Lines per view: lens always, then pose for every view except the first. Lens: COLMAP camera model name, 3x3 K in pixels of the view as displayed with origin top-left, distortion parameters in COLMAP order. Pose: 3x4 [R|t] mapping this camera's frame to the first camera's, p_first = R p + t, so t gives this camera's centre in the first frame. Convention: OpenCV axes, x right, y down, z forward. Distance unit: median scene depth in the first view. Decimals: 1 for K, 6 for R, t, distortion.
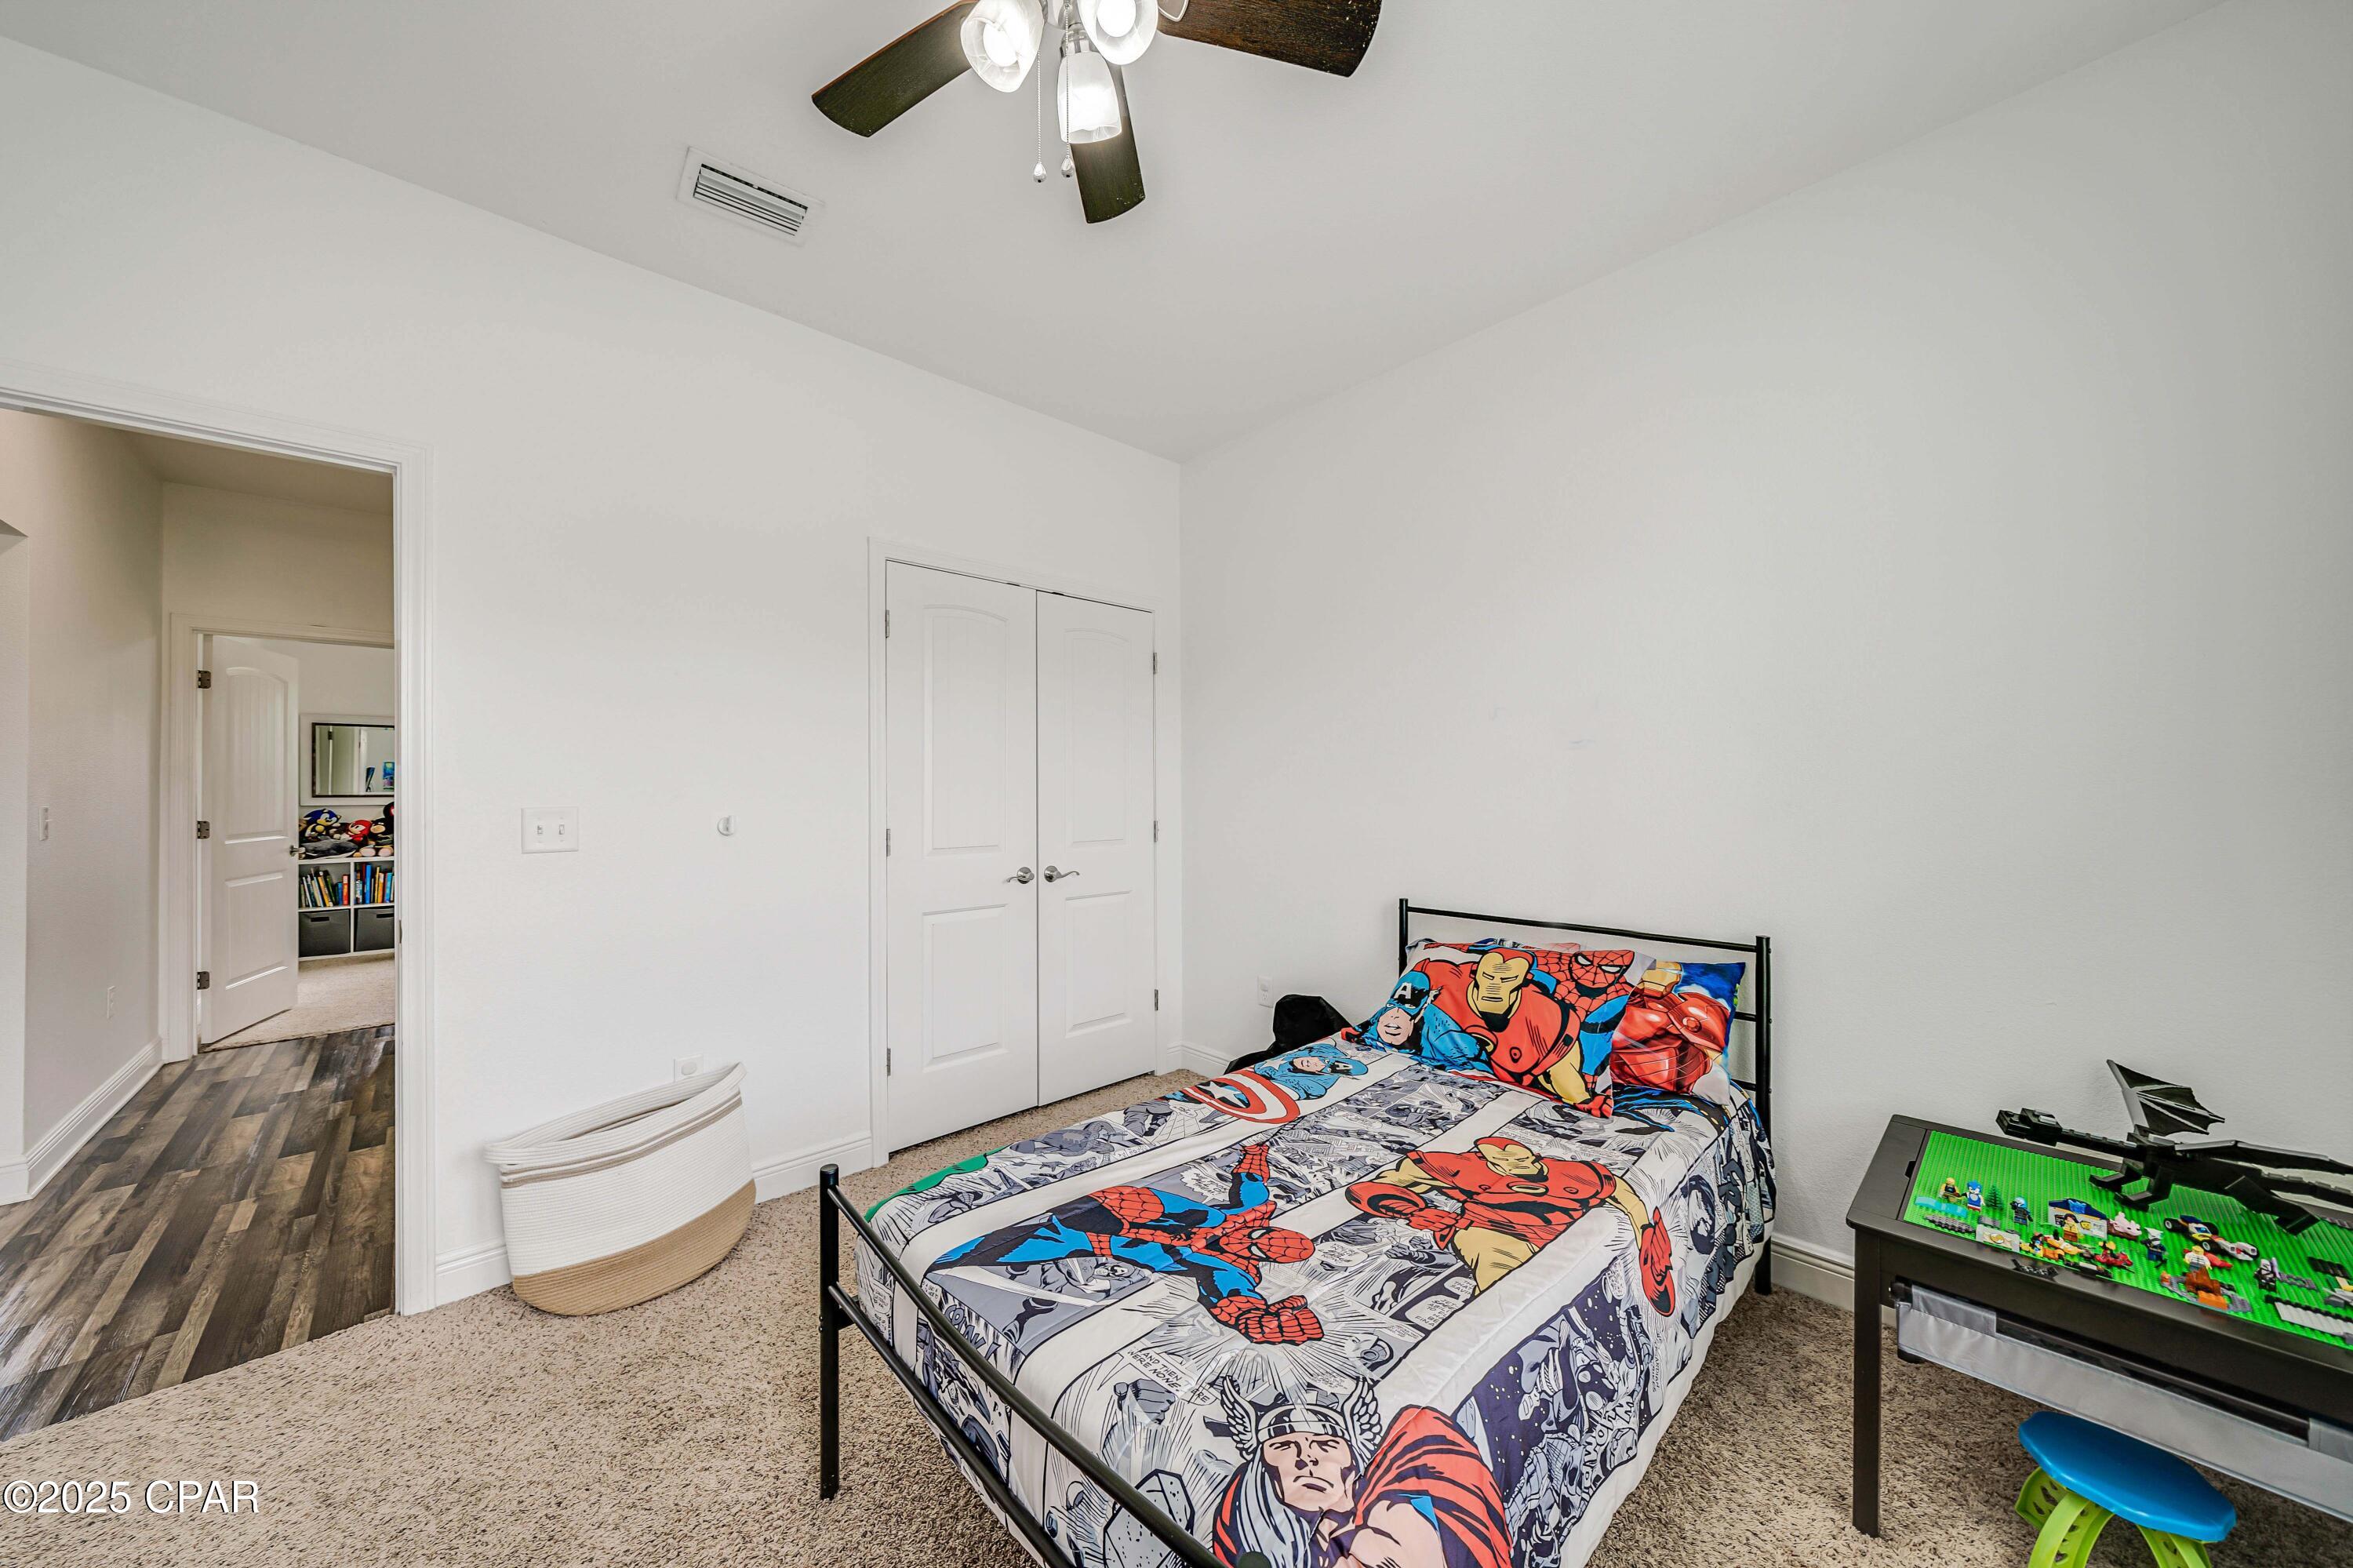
lens RADIAL K [[810.6, 0, 1171.1], [0, 810.6, 786.9], [0, 0, 1]] dist [-0.003104, -0.000413]
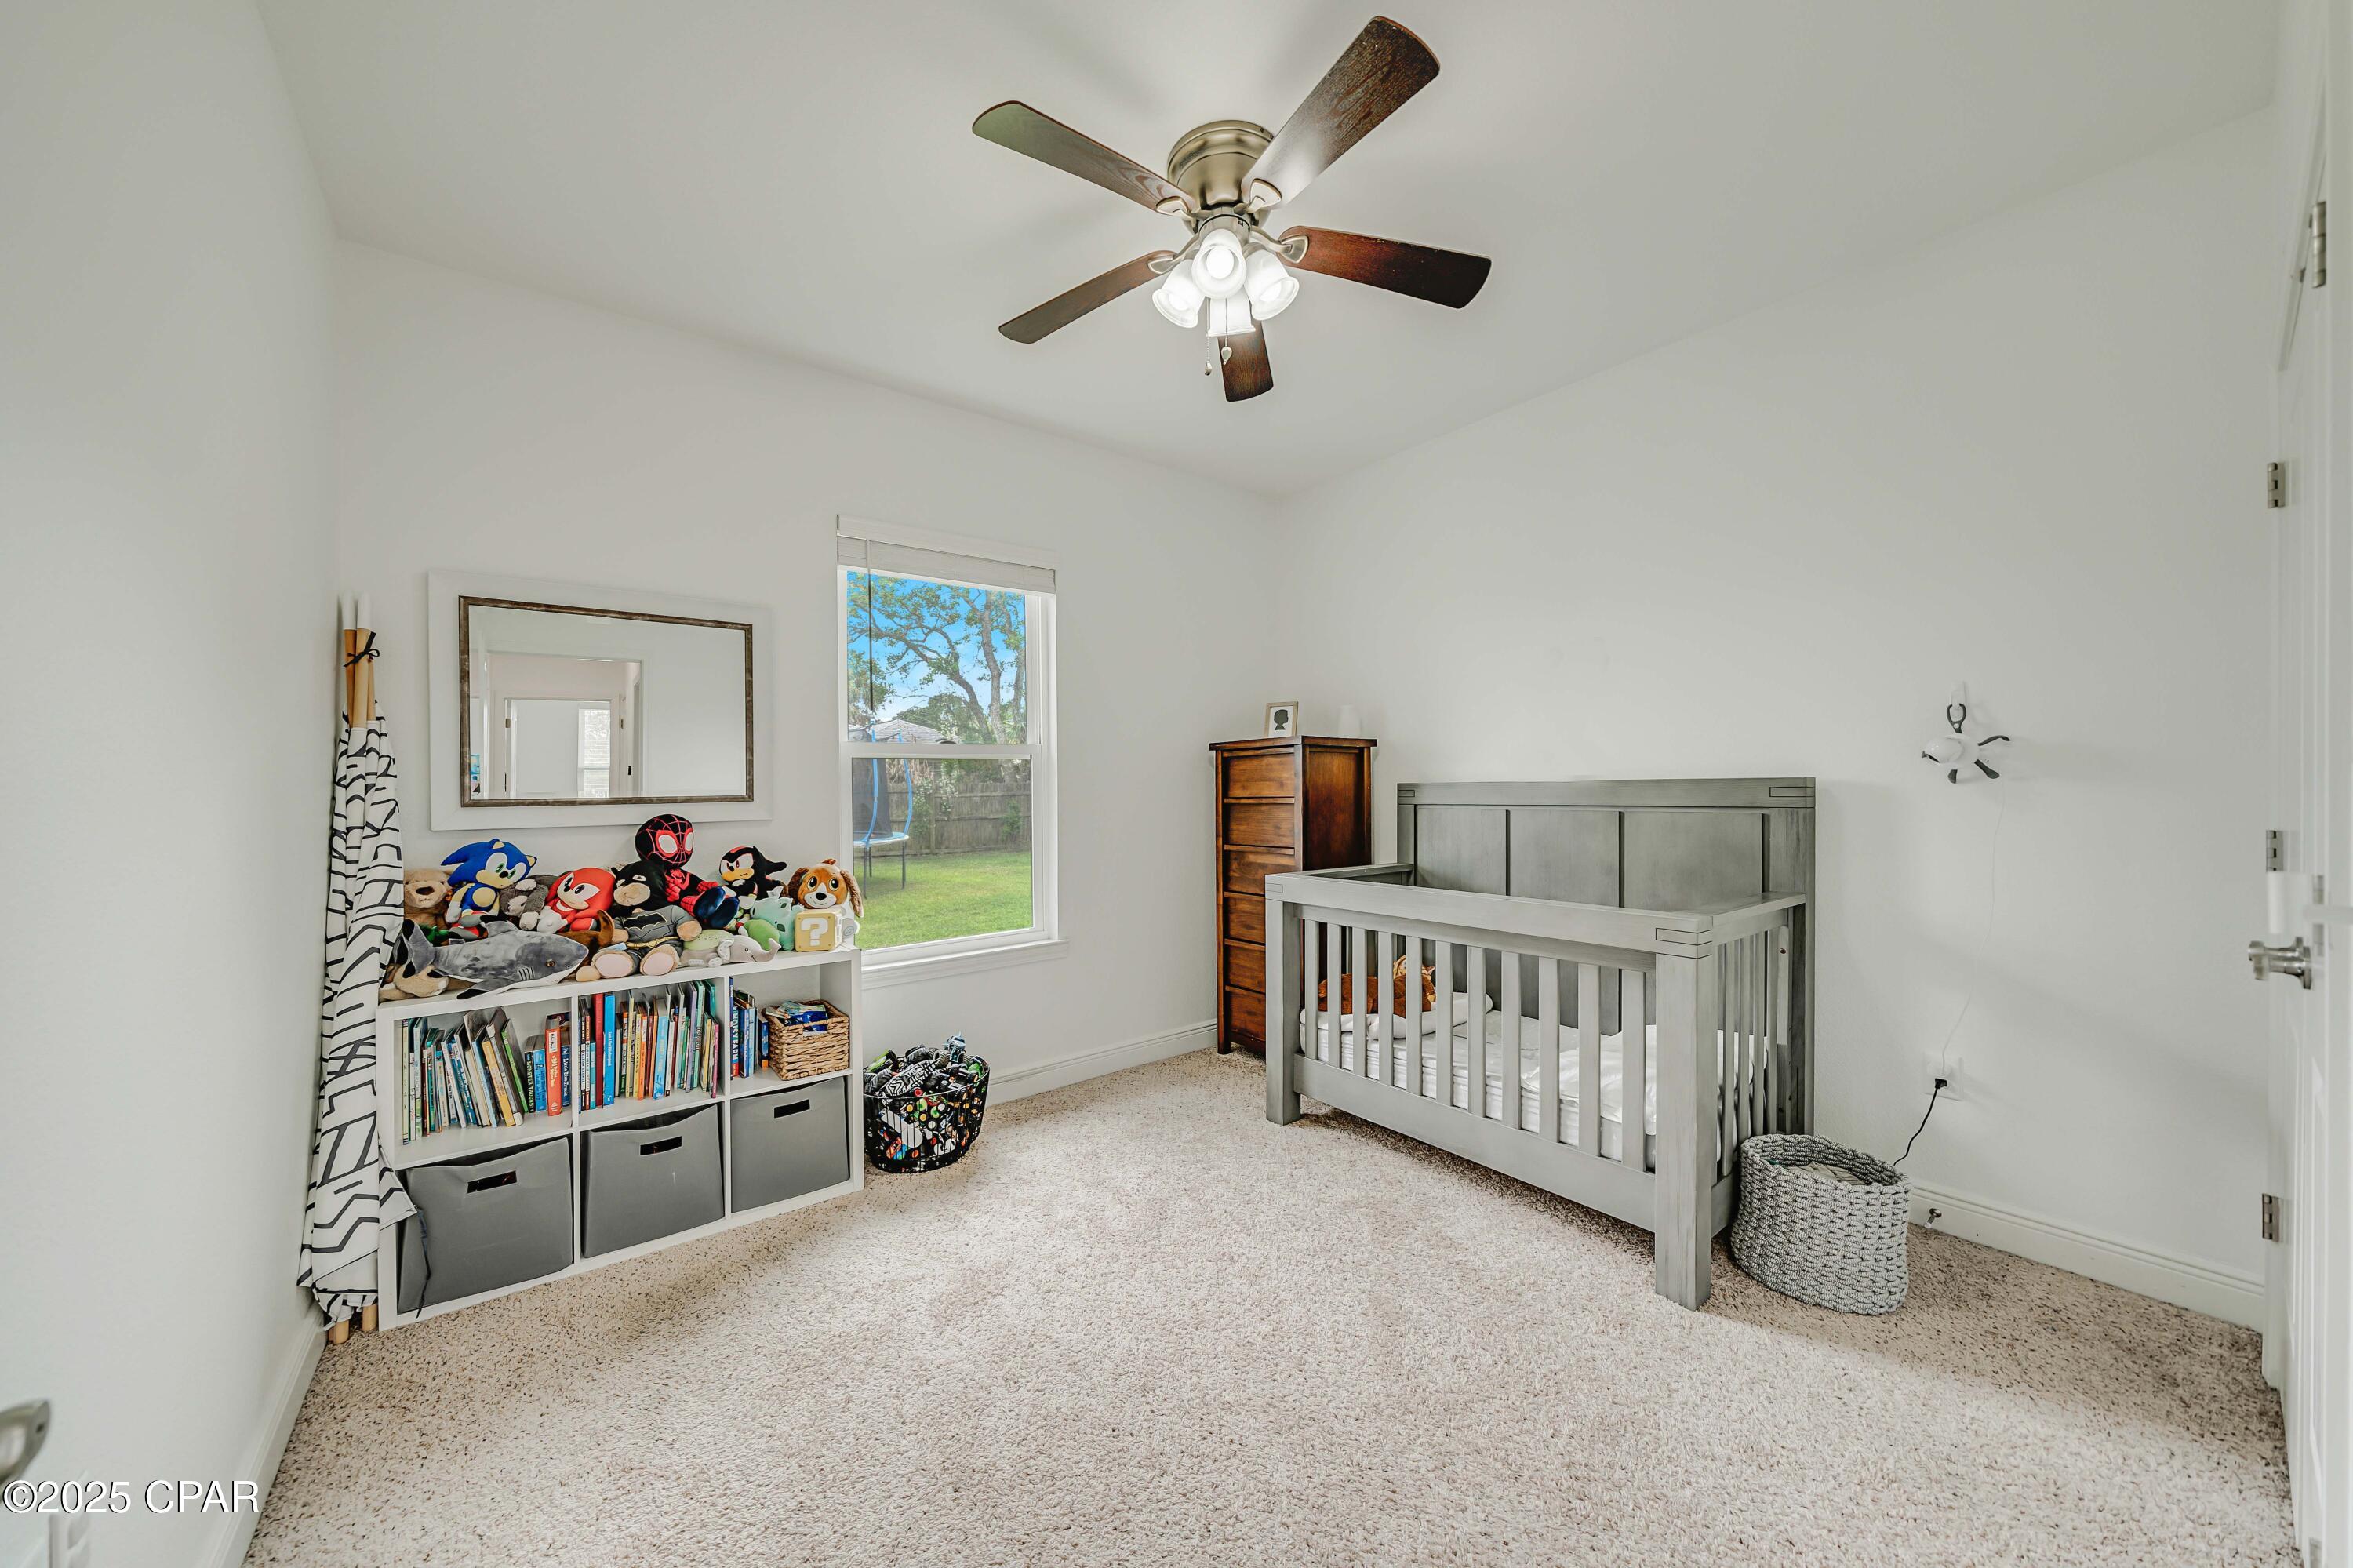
lens RADIAL K [[810.6, 0, 1157.8], [0, 810.6, 790.2], [0, 0, 1]] dist [-0.003104, -0.000413]
pose [[0.996421, -0.006594, -0.084270, -0.732935], [0.006846, 0.999973, 0.002703, 0.006932], [0.084250, -0.003270, 0.996439, 0.675345]]
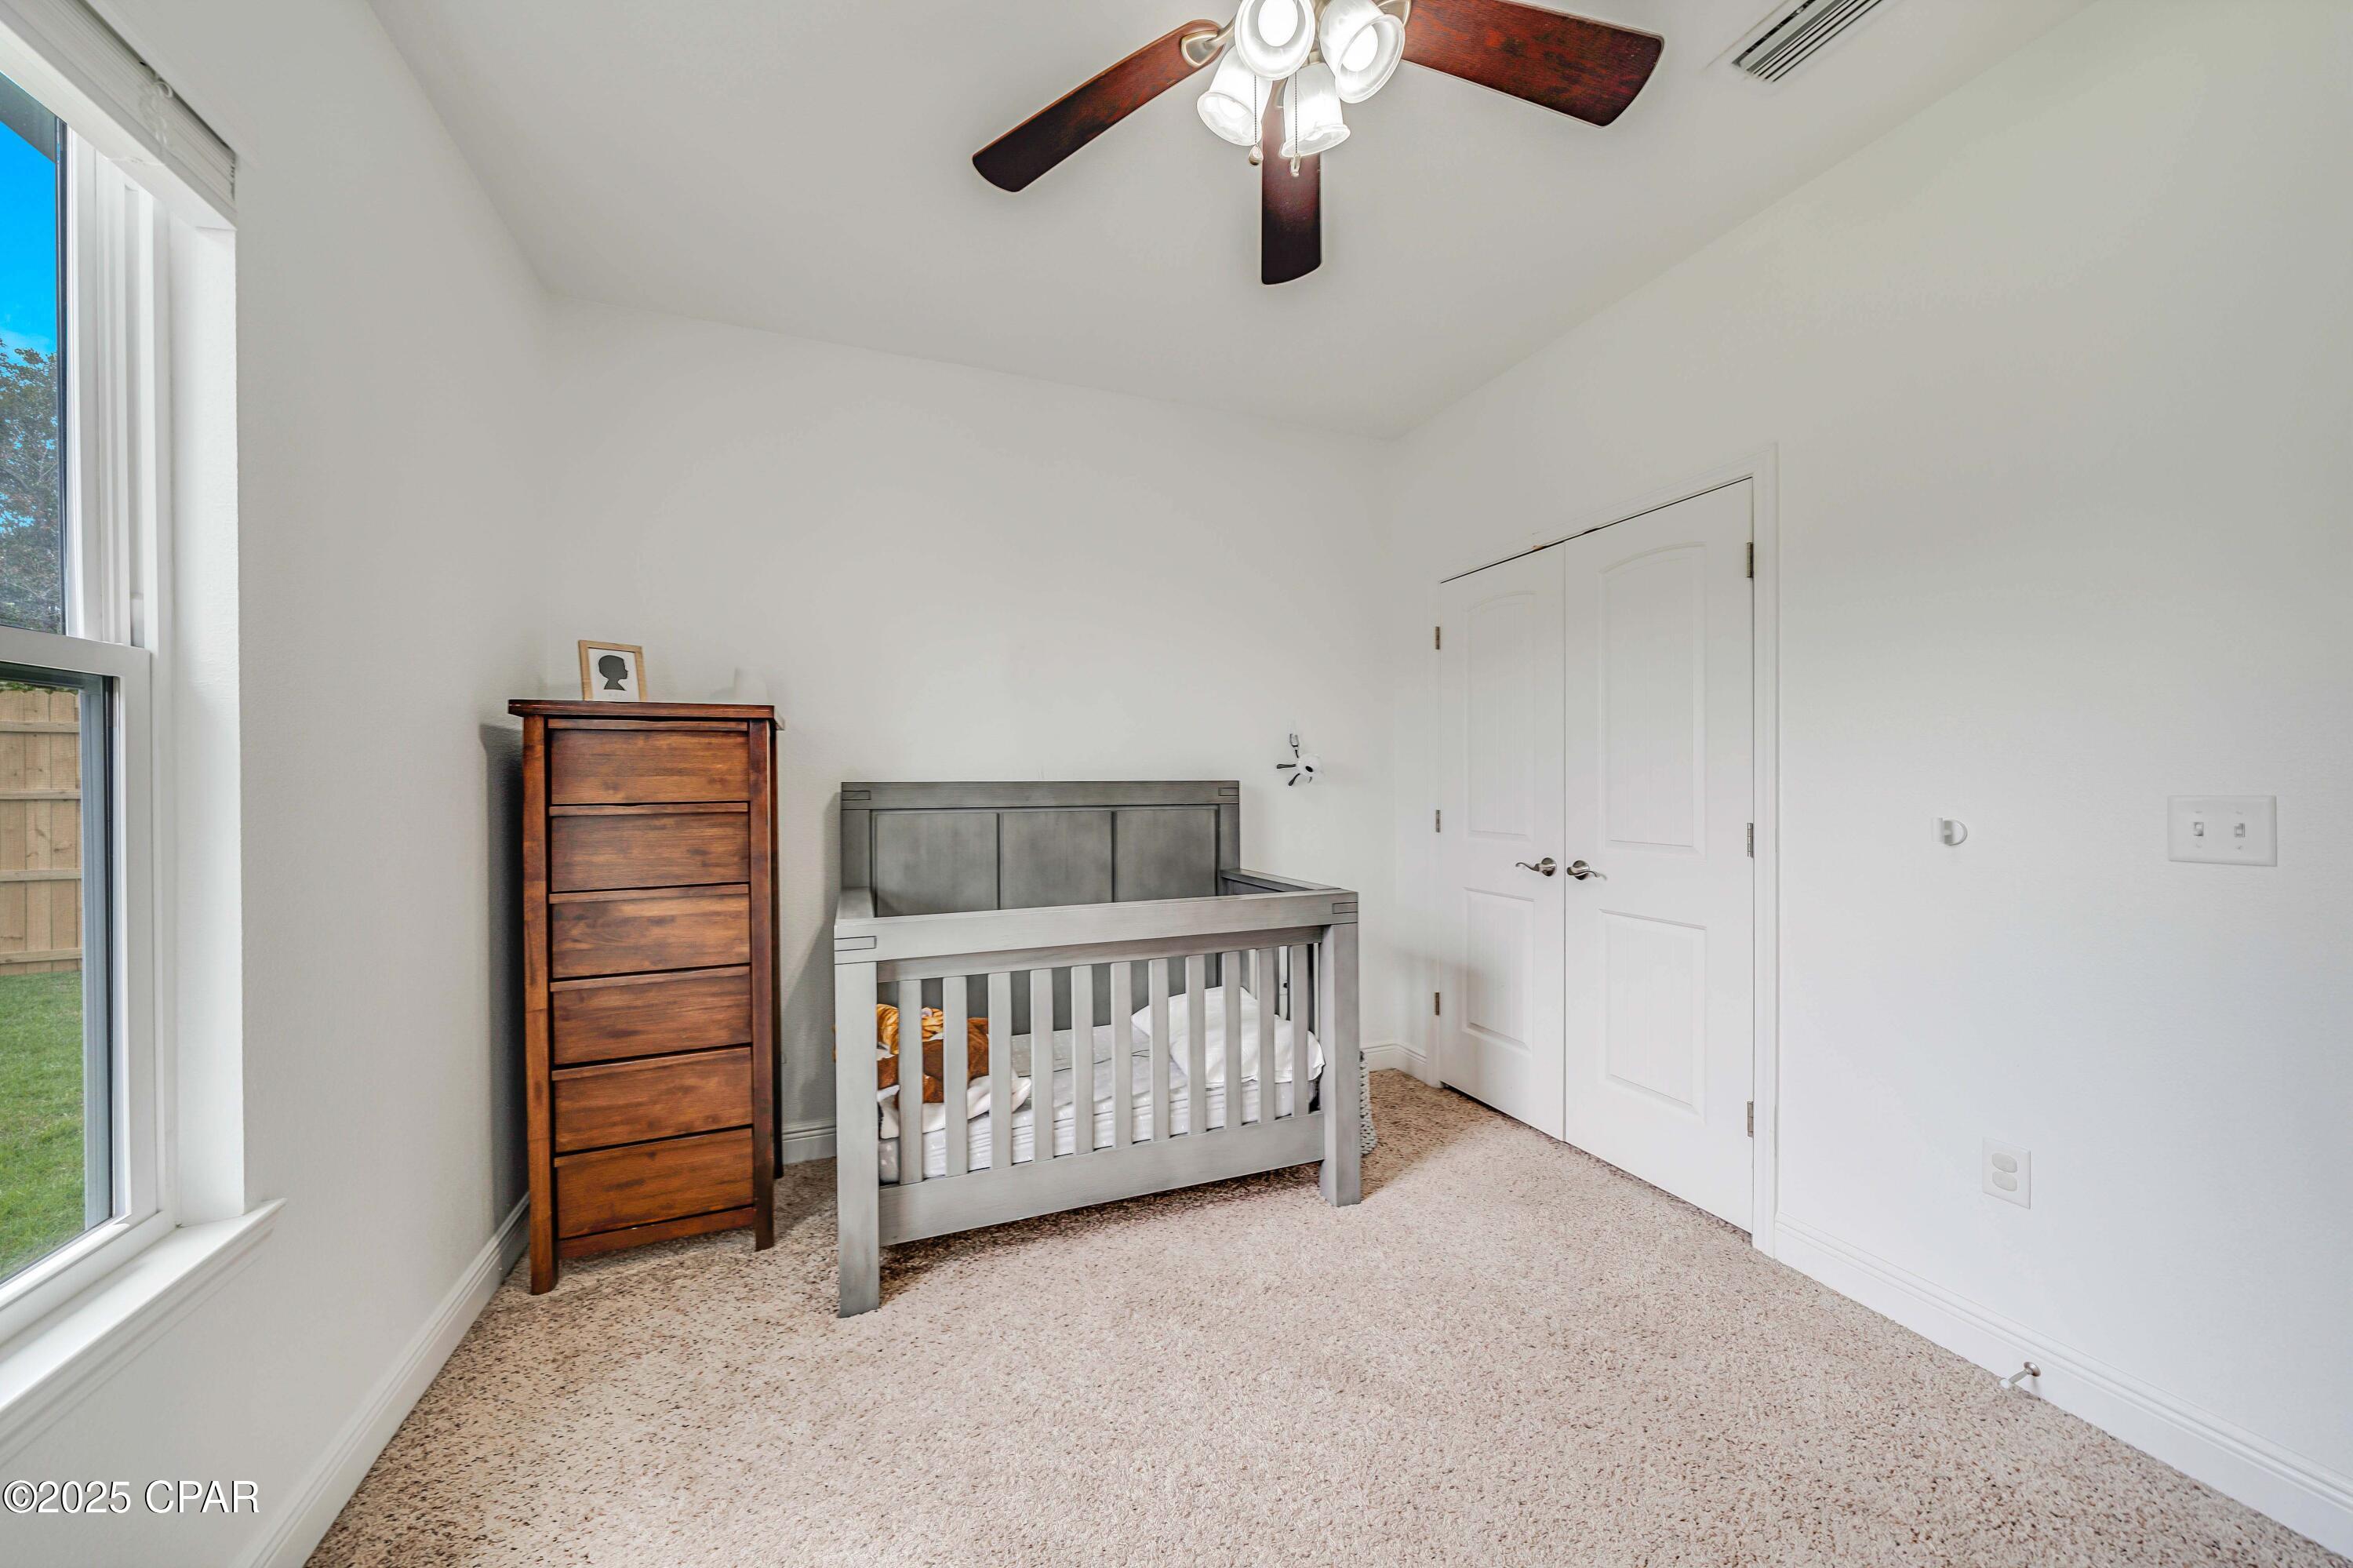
lens RADIAL K [[810.6, 0, 1164.1], [0, 810.6, 785.9], [0, 0, 1]] dist [-0.003104, -0.000413]
pose [[0.353759, 0.001108, 0.935336, -1.050211], [0.003184, 0.999992, -0.002389, 0.008903], [-0.935331, 0.003824, 0.353752, 1.066813]]
